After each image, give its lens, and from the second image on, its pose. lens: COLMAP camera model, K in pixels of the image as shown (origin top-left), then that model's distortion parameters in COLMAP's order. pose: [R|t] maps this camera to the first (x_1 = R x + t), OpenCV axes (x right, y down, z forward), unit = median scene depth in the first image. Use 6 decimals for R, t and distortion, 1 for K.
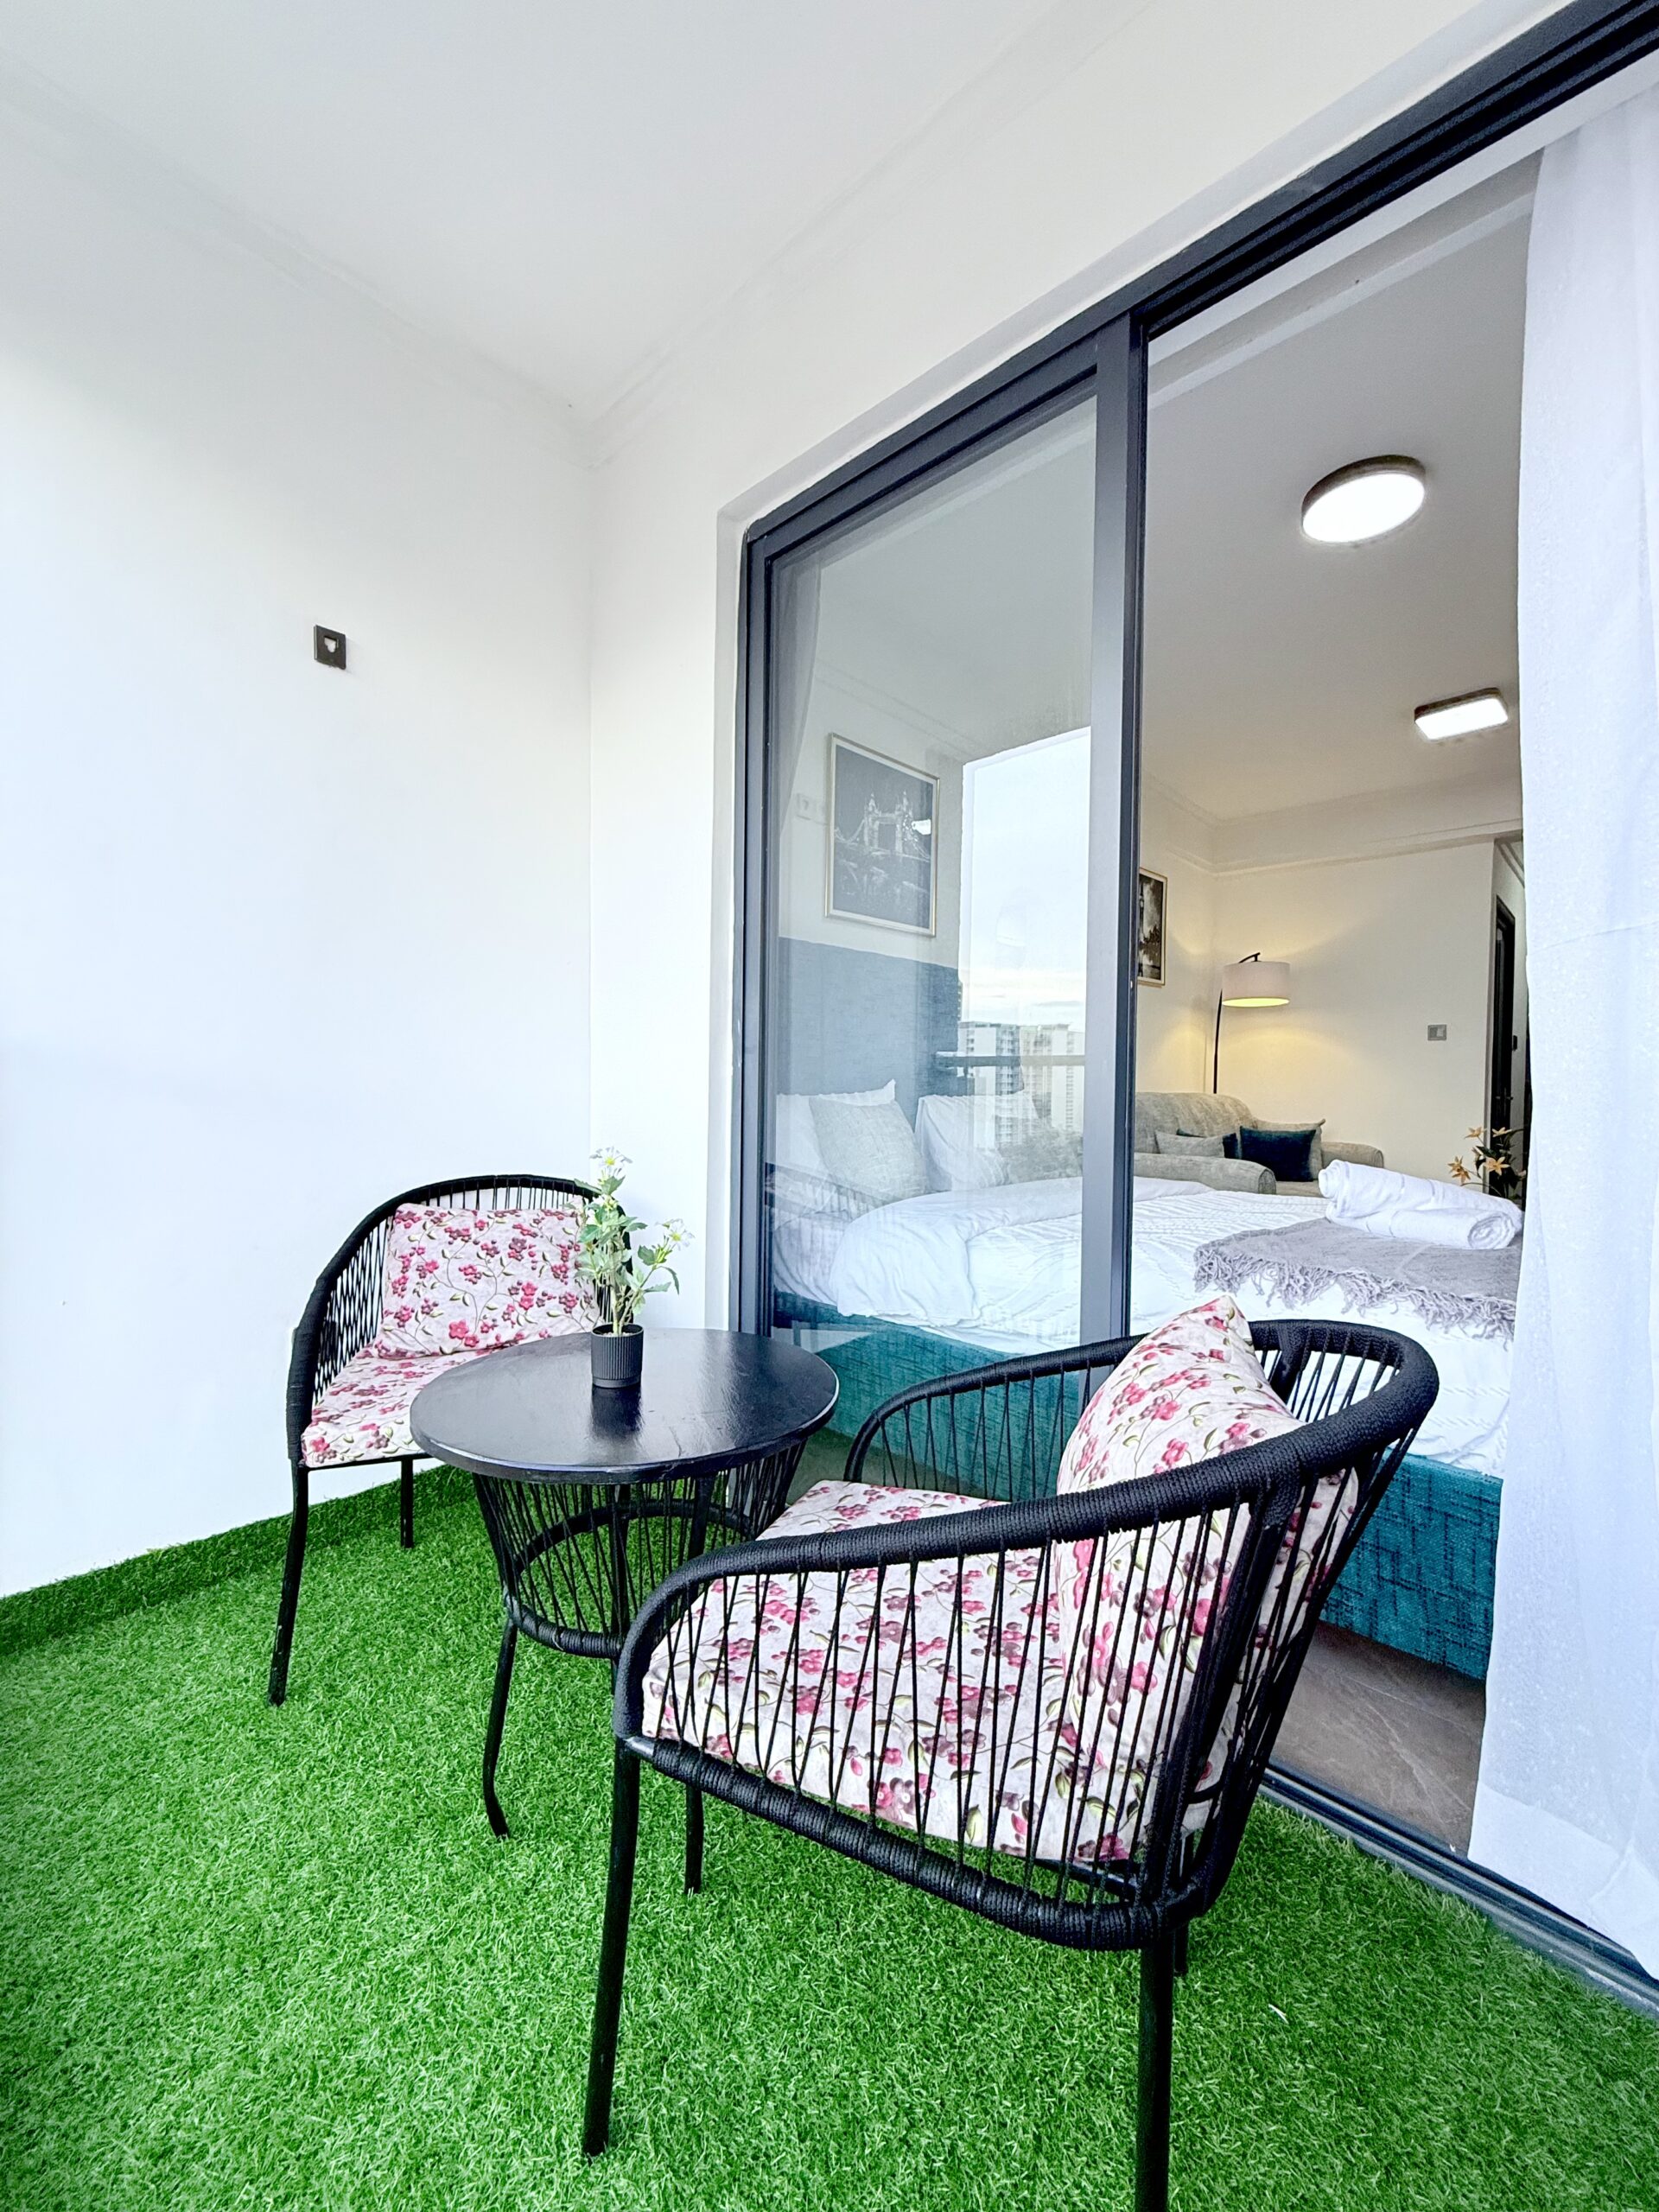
lens RADIAL K [[879.8, 0, 832.4], [0, 879.8, 1098.6], [0, 0, 1]] dist [-0.002090, 0.000078]
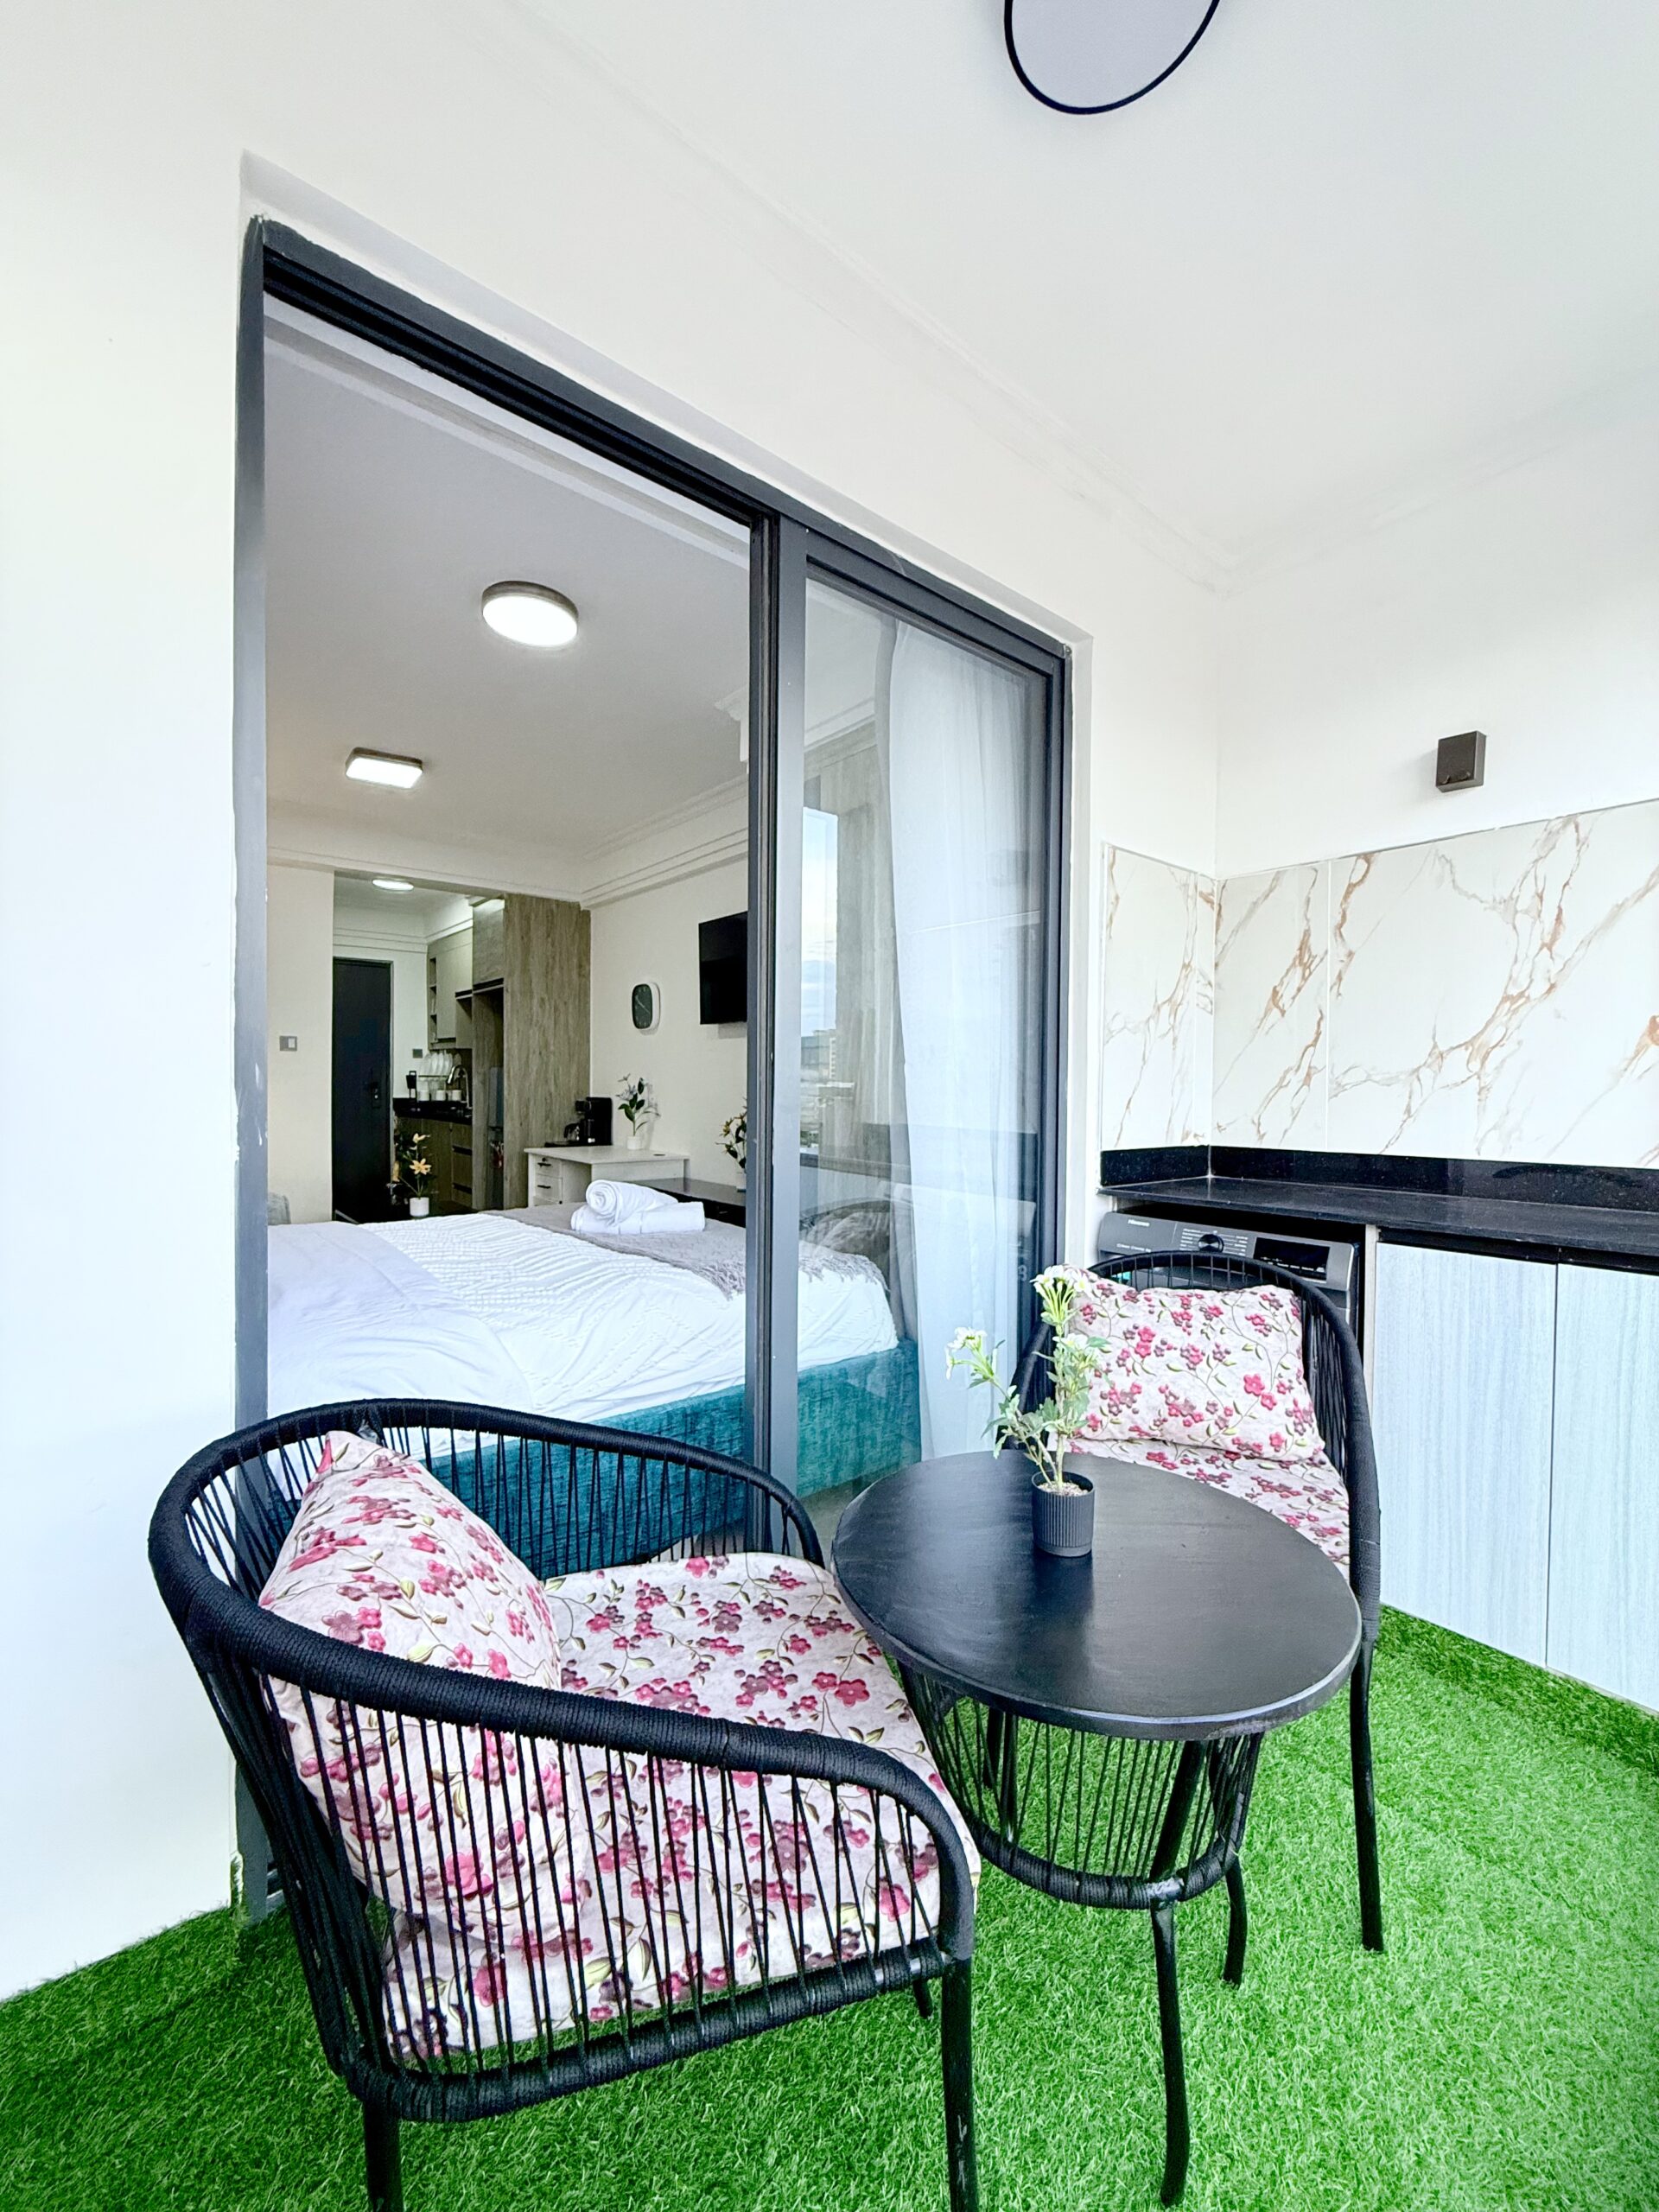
lens RADIAL K [[879.8, 0, 832.4], [0, 879.8, 1098.6], [0, 0, 1]] dist [-0.002090, 0.000078]
pose [[0.120427, -0.029792, 0.992275, -0.271177], [0.008220, 0.999545, 0.029012, -0.033755], [-0.992688, 0.004663, 0.120617, 0.233730]]
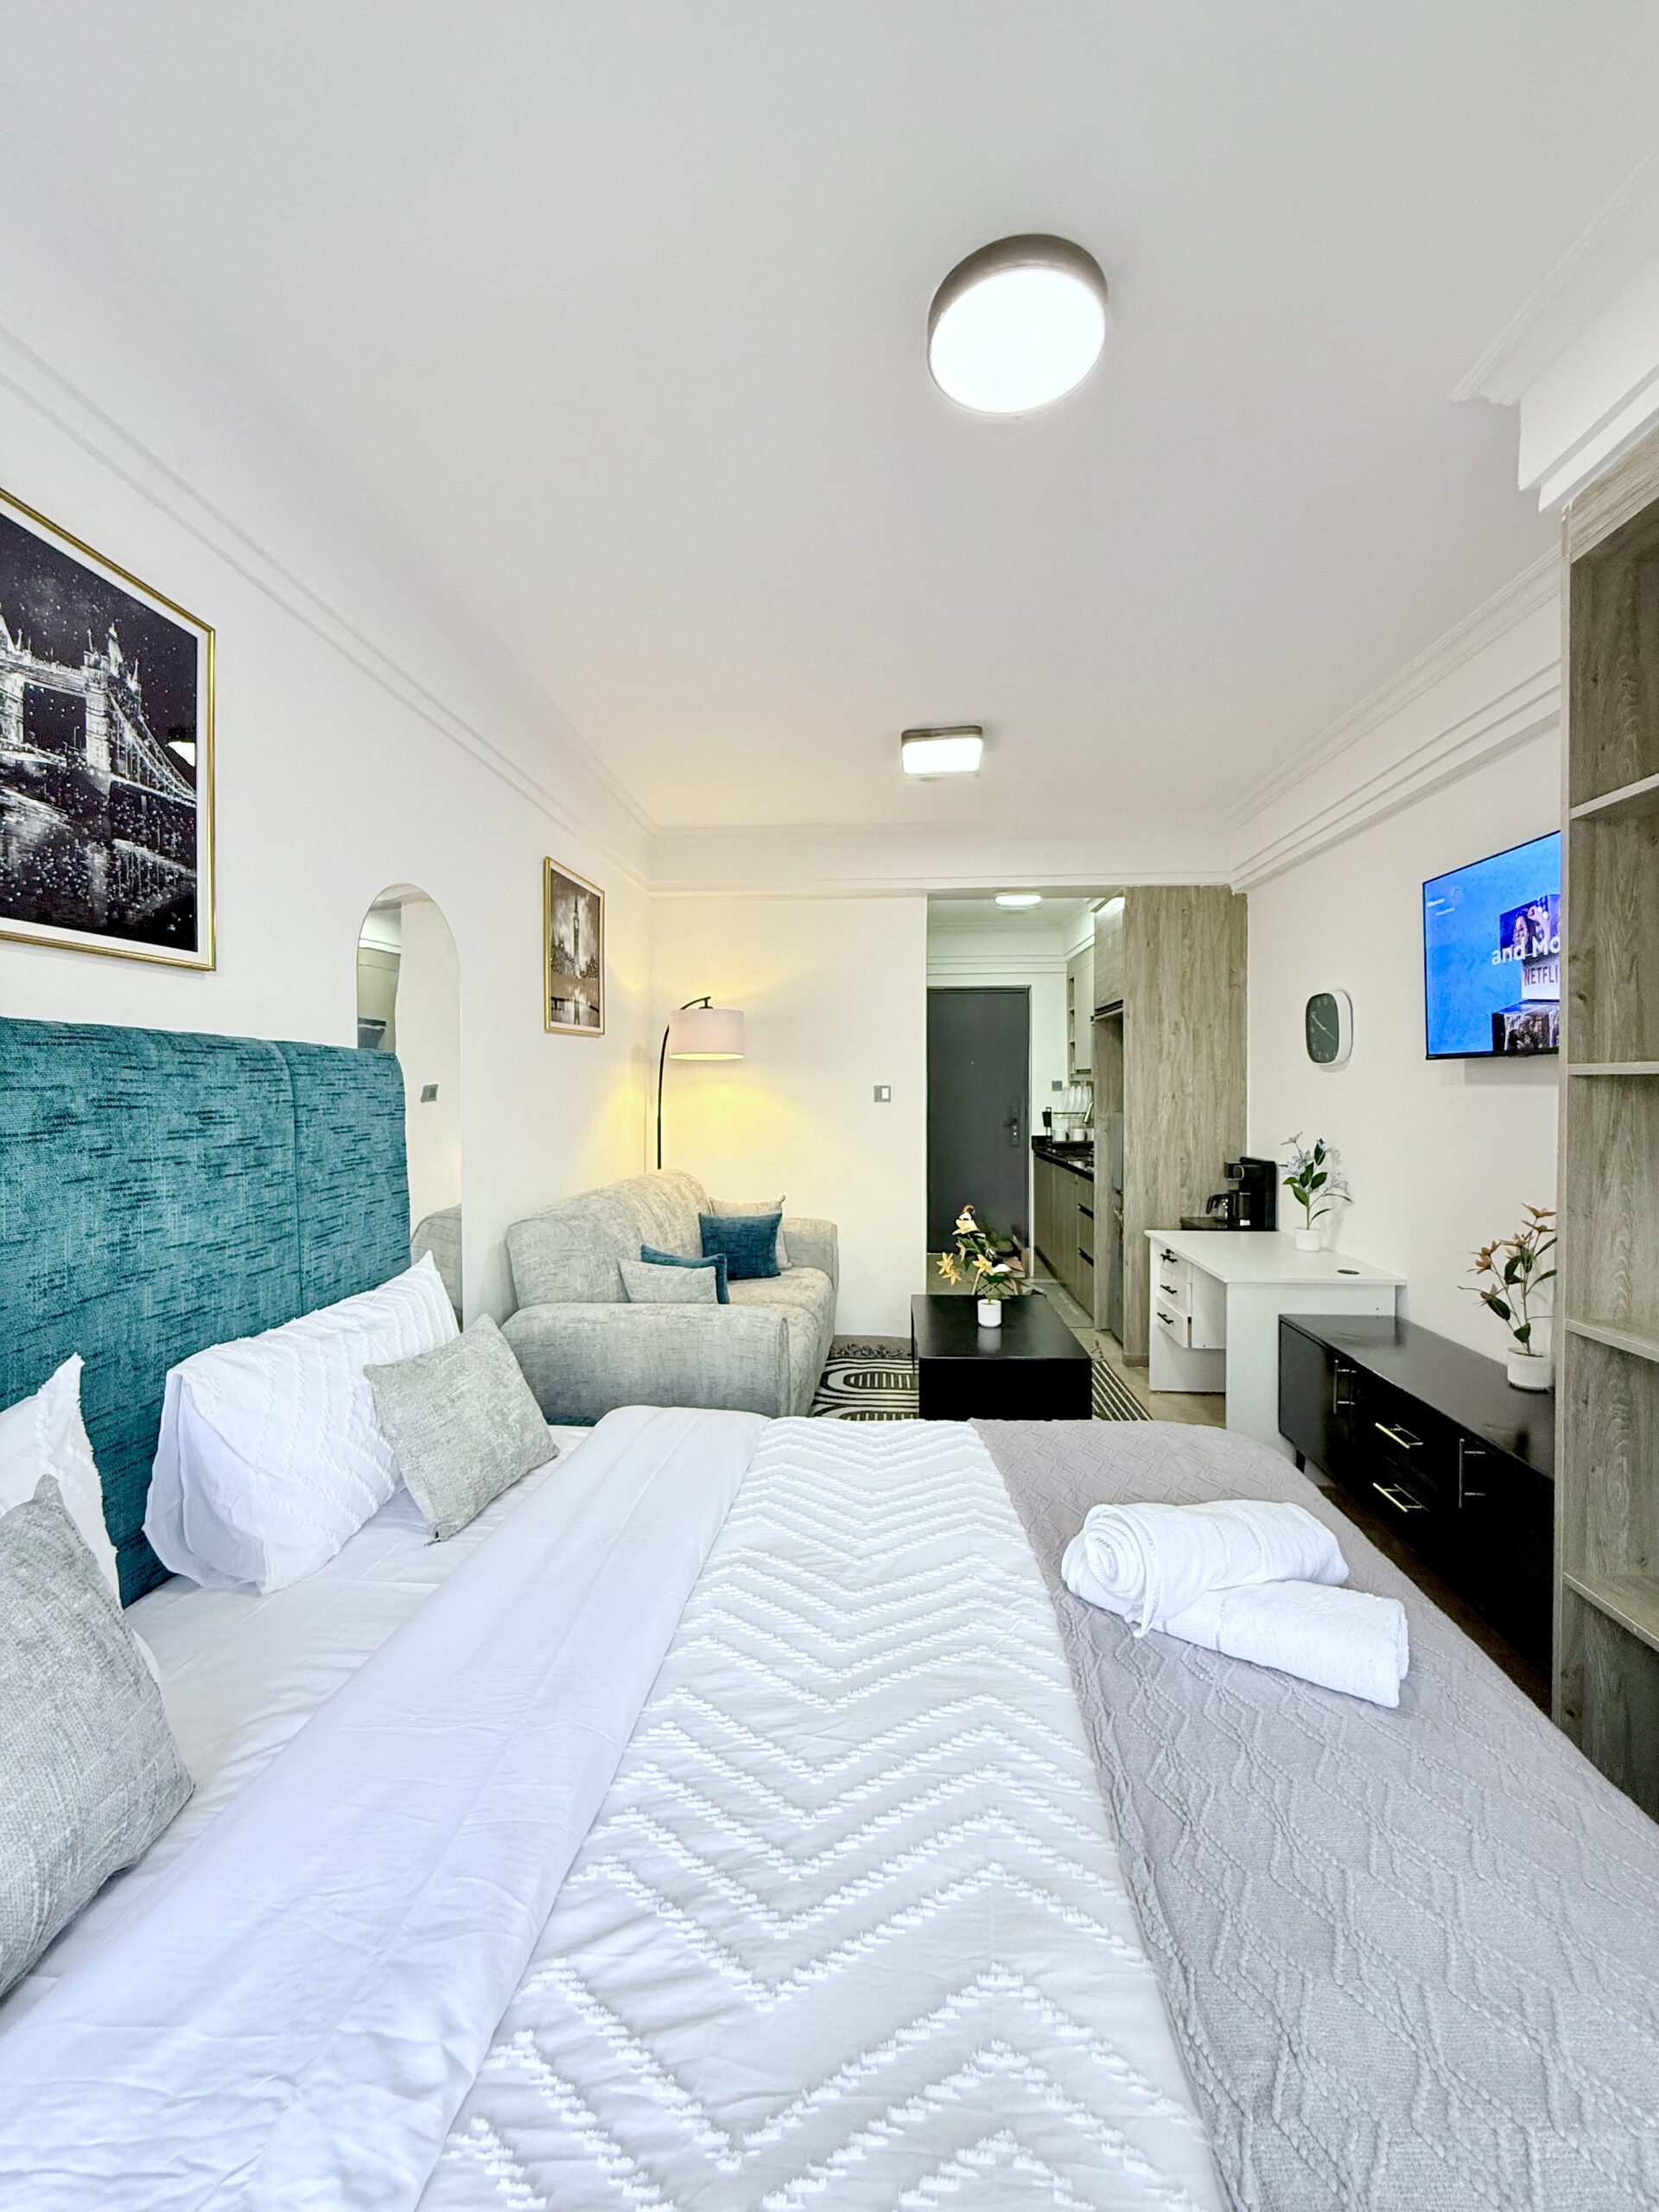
lens RADIAL K [[879.8, 0, 832.4], [0, 879.8, 1098.6], [0, 0, 1]] dist [-0.002090, 0.000078]
pose [[0.770878, -0.025033, 0.636490, 0.051698], [0.023344, 0.999666, 0.011043, -0.081049], [-0.636555, 0.006345, 0.771205, 0.310824]]
